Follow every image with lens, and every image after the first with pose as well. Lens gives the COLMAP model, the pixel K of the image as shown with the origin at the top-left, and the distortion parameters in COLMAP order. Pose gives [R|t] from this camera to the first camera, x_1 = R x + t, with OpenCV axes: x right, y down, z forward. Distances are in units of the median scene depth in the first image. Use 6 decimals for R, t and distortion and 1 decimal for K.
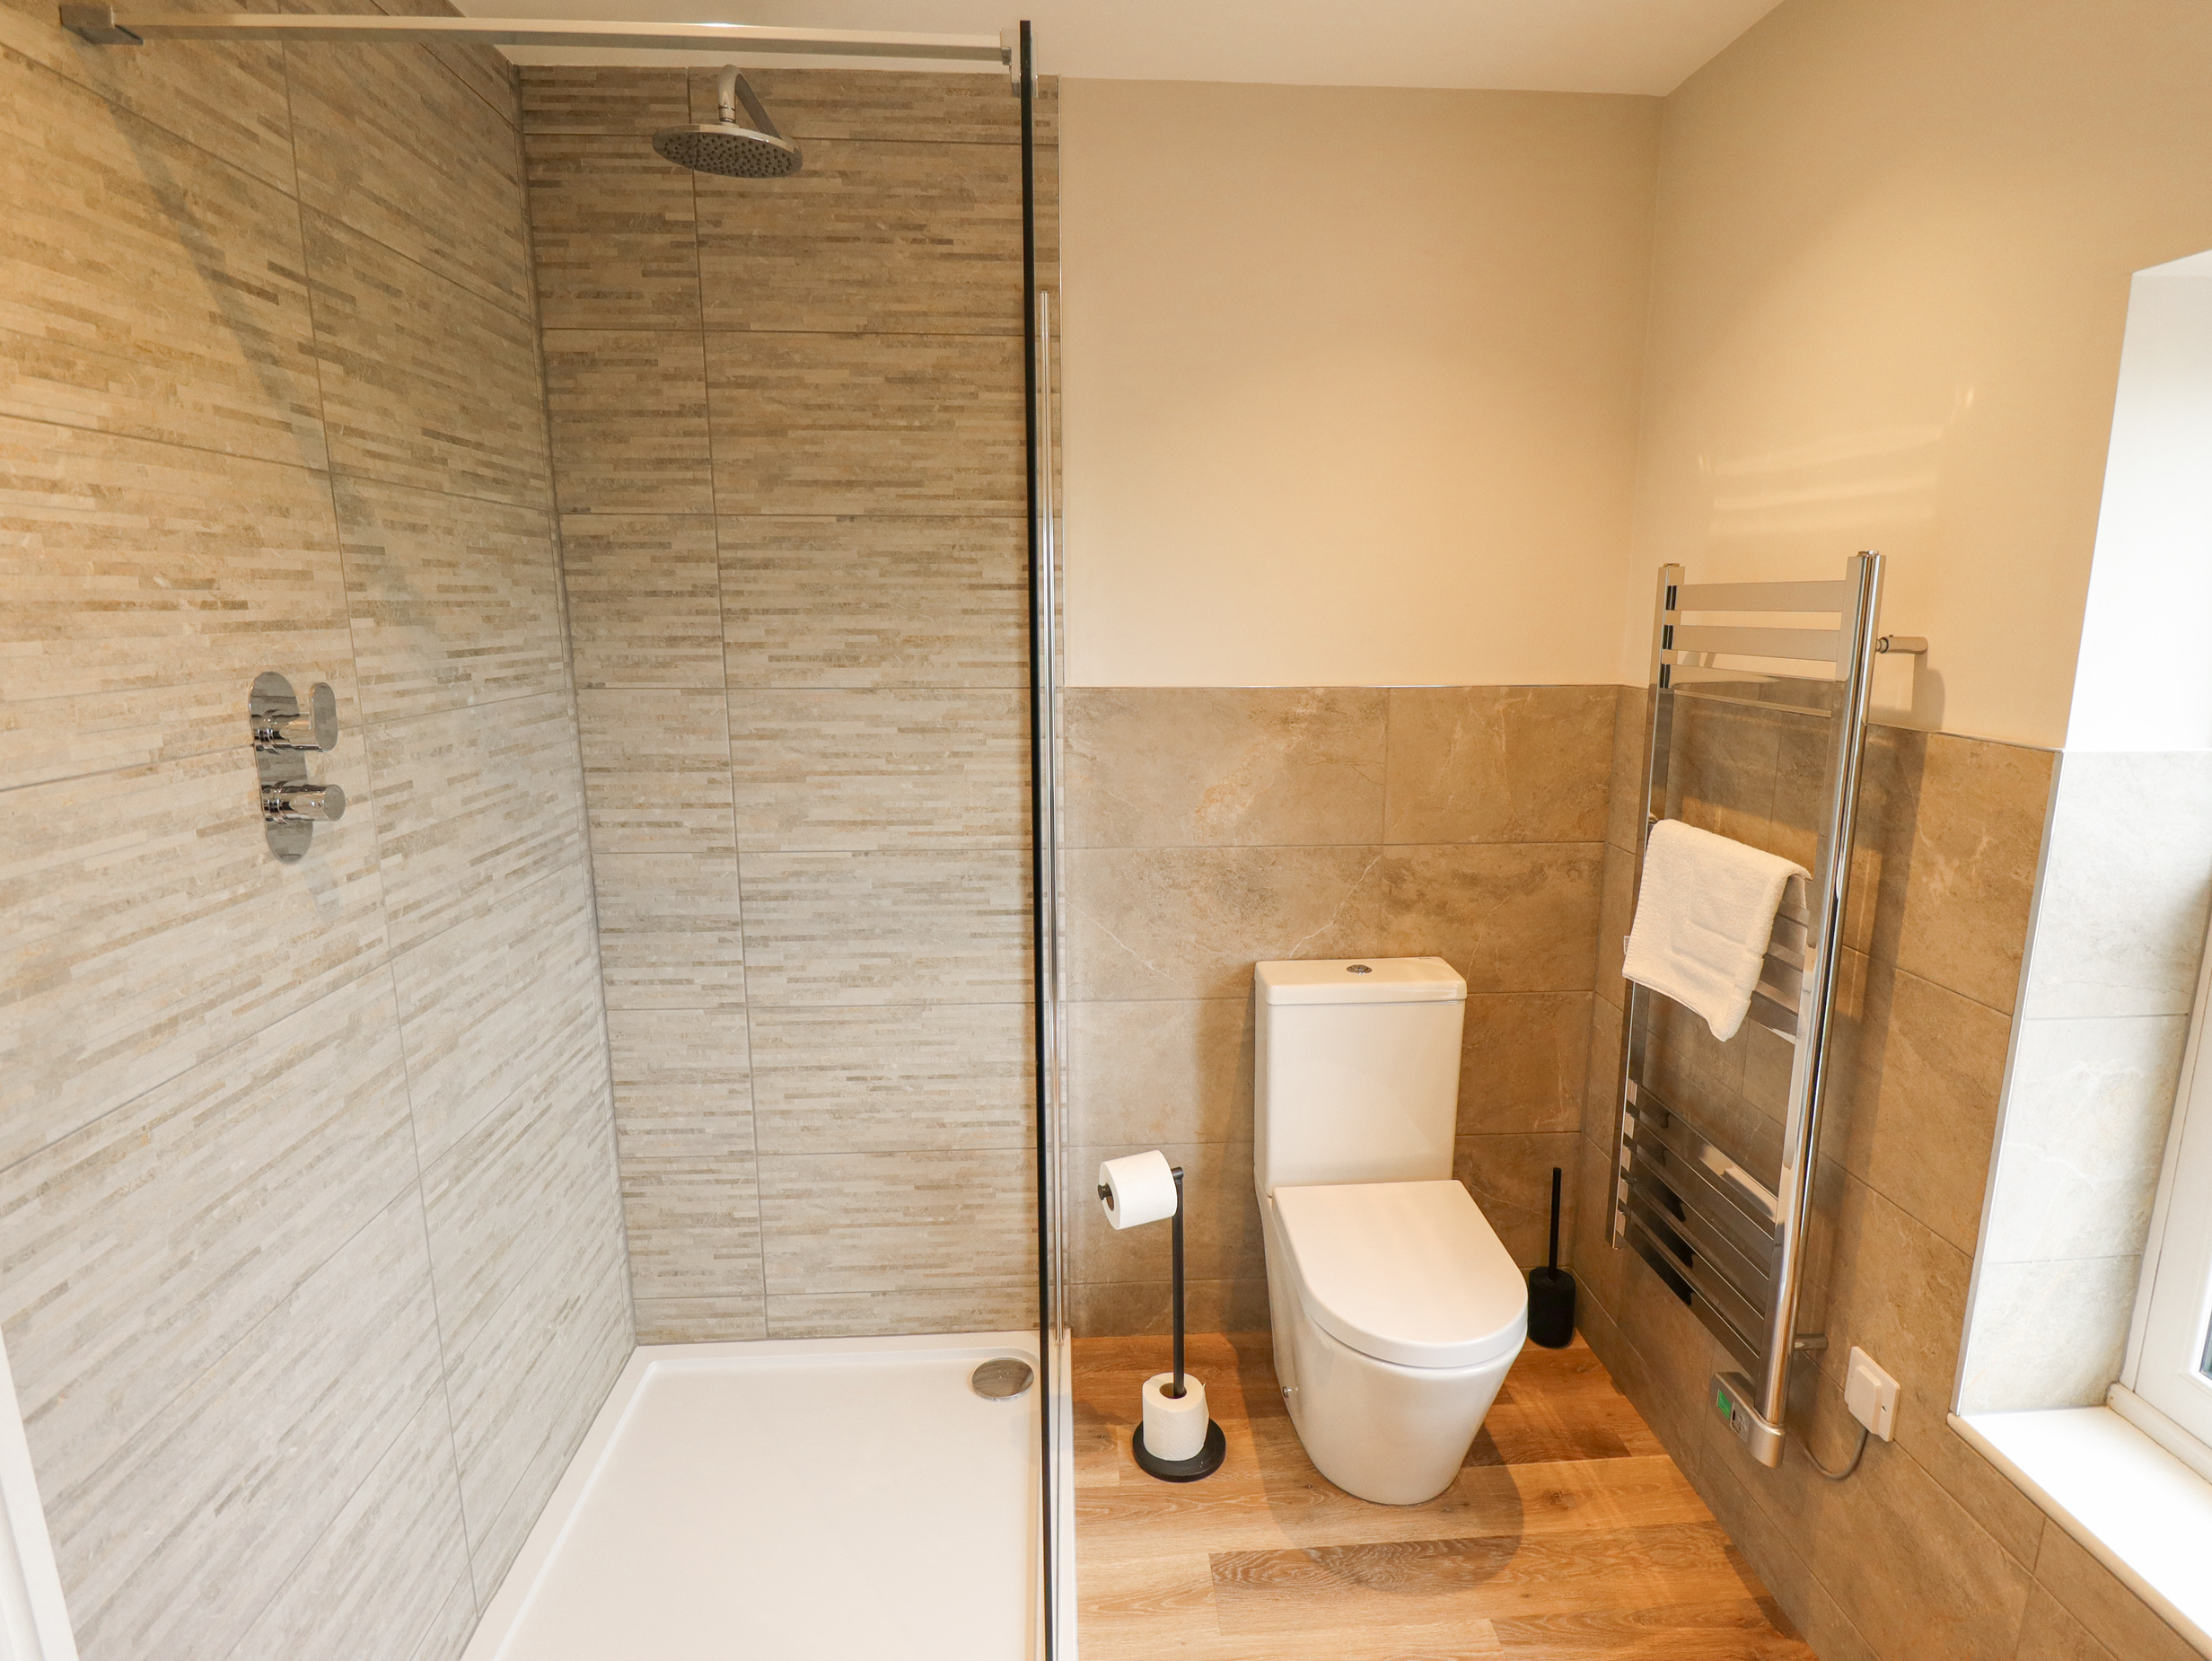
lens RADIAL K [[1142.6, 0, 1125.9], [0, 1142.6, 824.3], [0, 0, 1]] dist [0.000371, -0.012858]
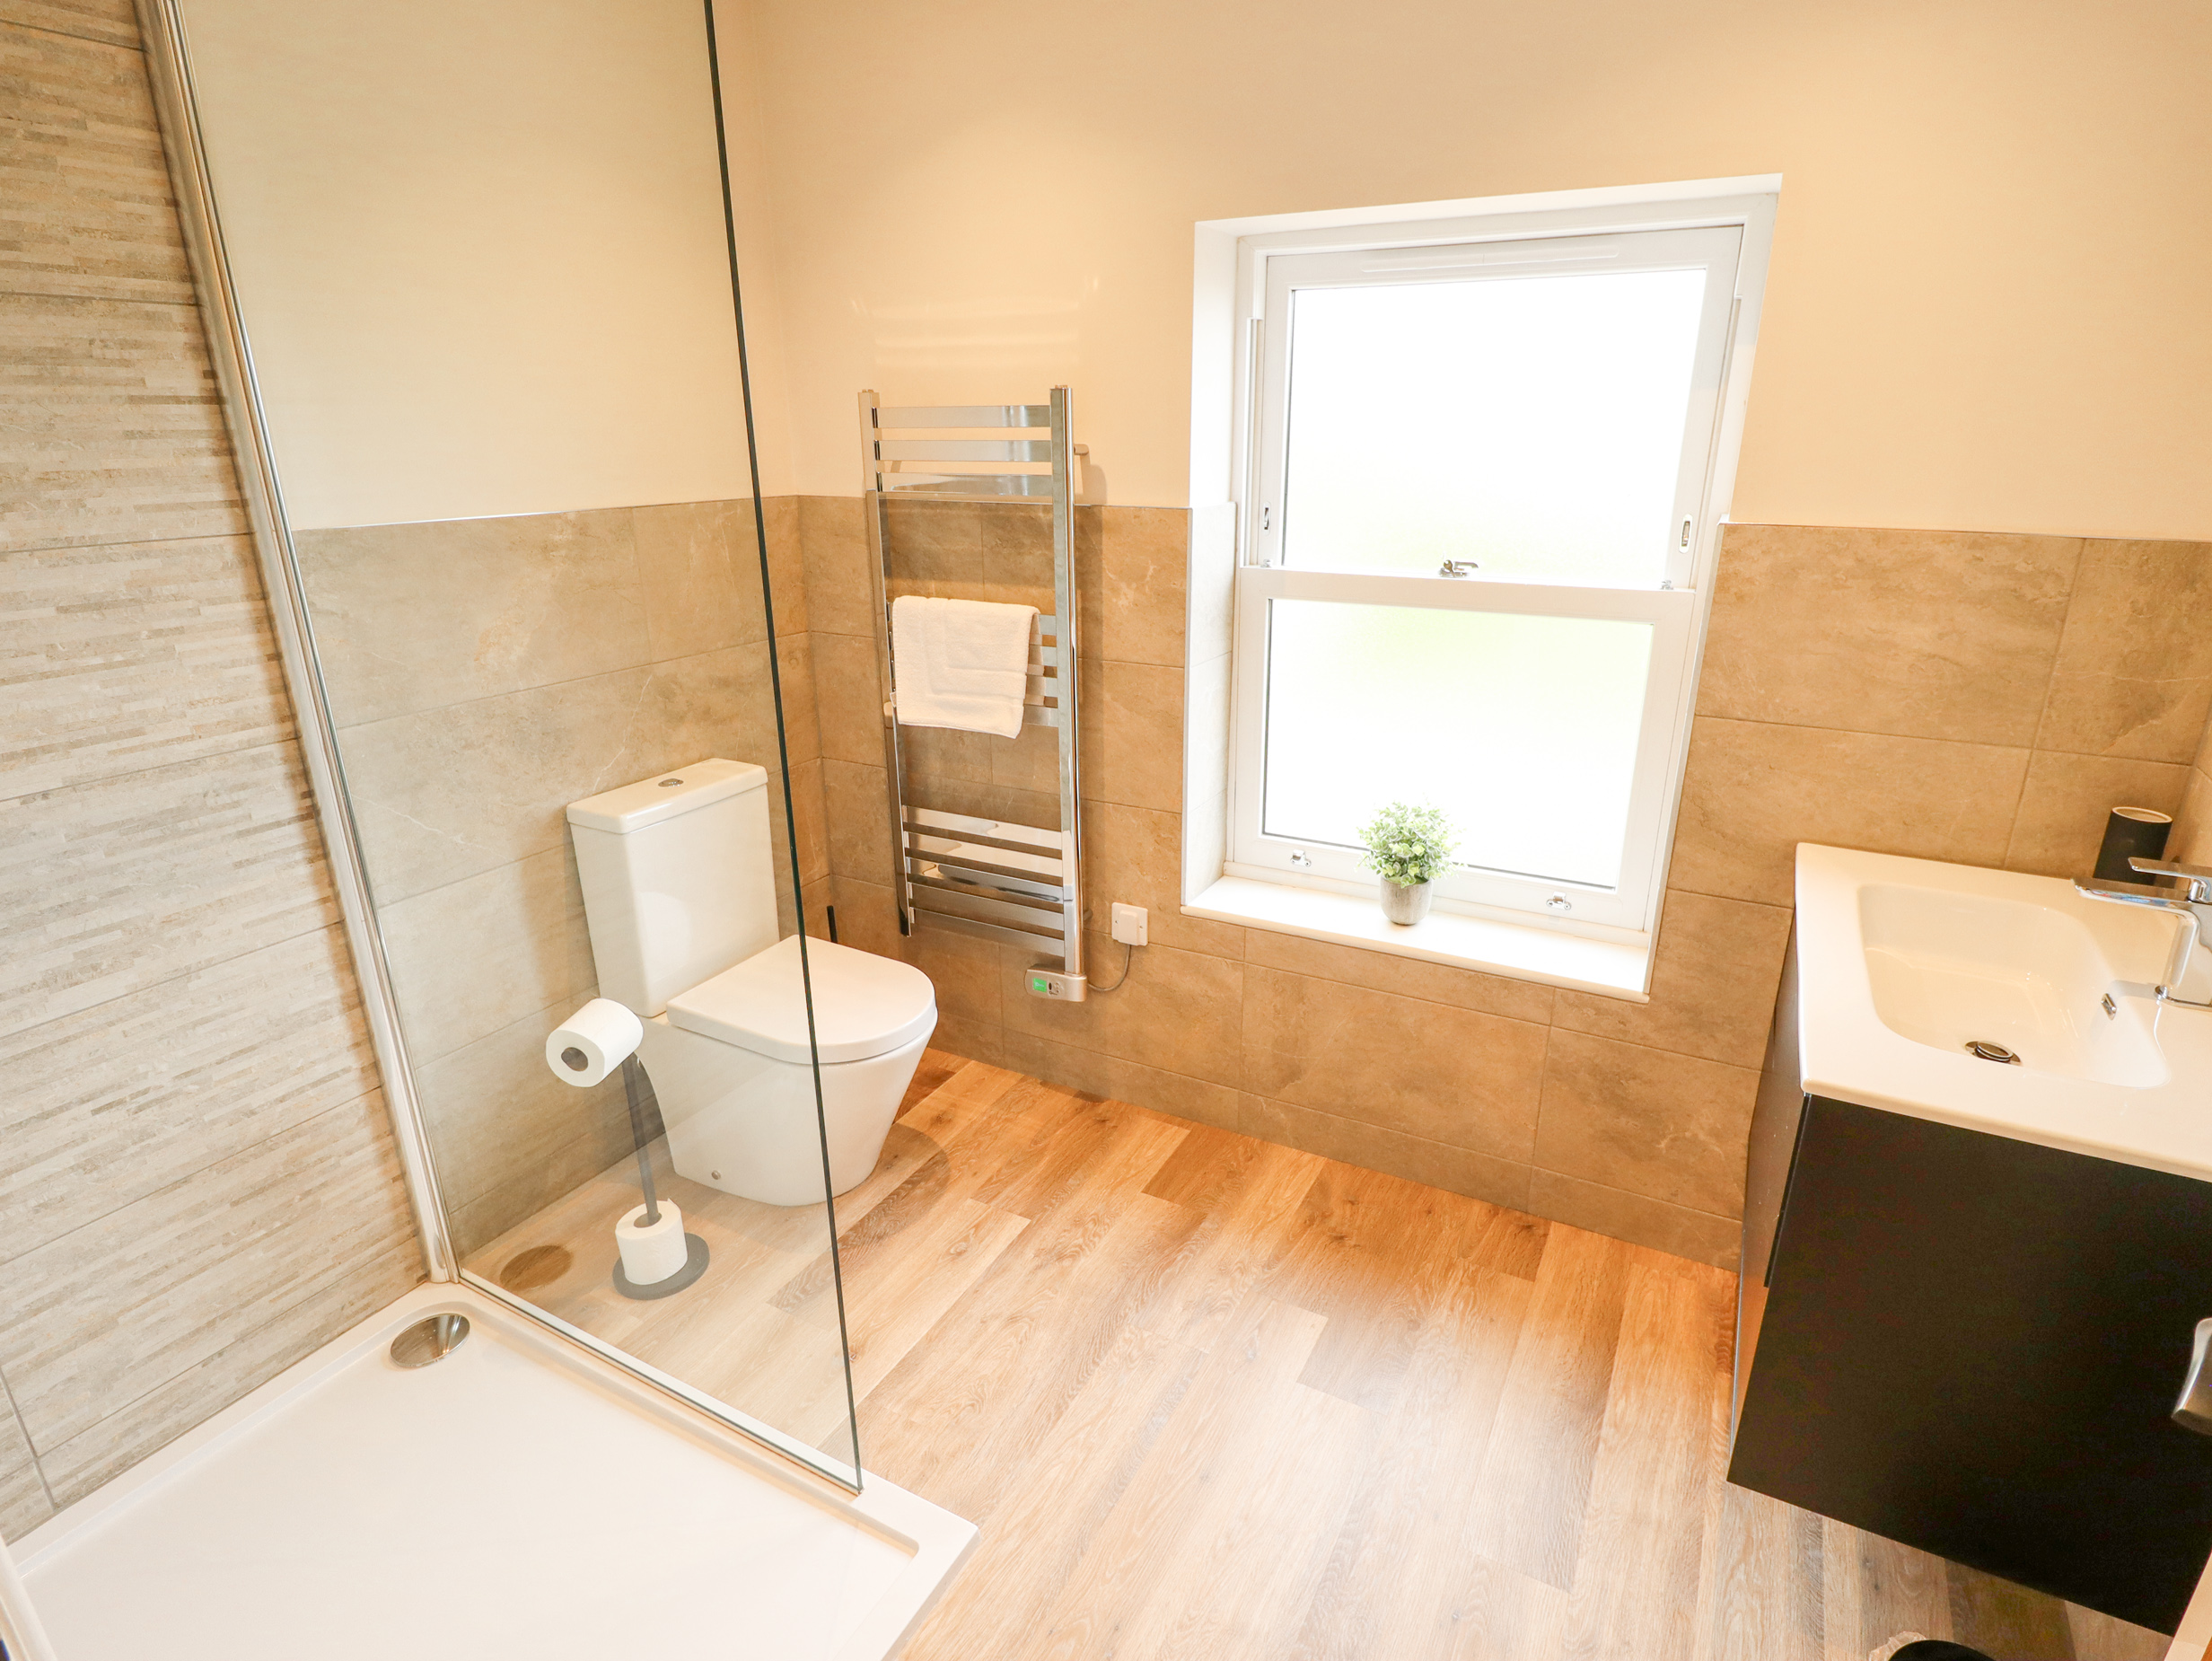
lens RADIAL K [[1142.6, 0, 1125.9], [0, 1142.6, 824.3], [0, 0, 1]] dist [0.000371, -0.012858]
pose [[0.525943, -0.277193, 0.804082, -0.449346], [0.163619, 0.960717, 0.224168, -0.004295], [-0.834634, 0.013664, 0.550636, 0.070399]]
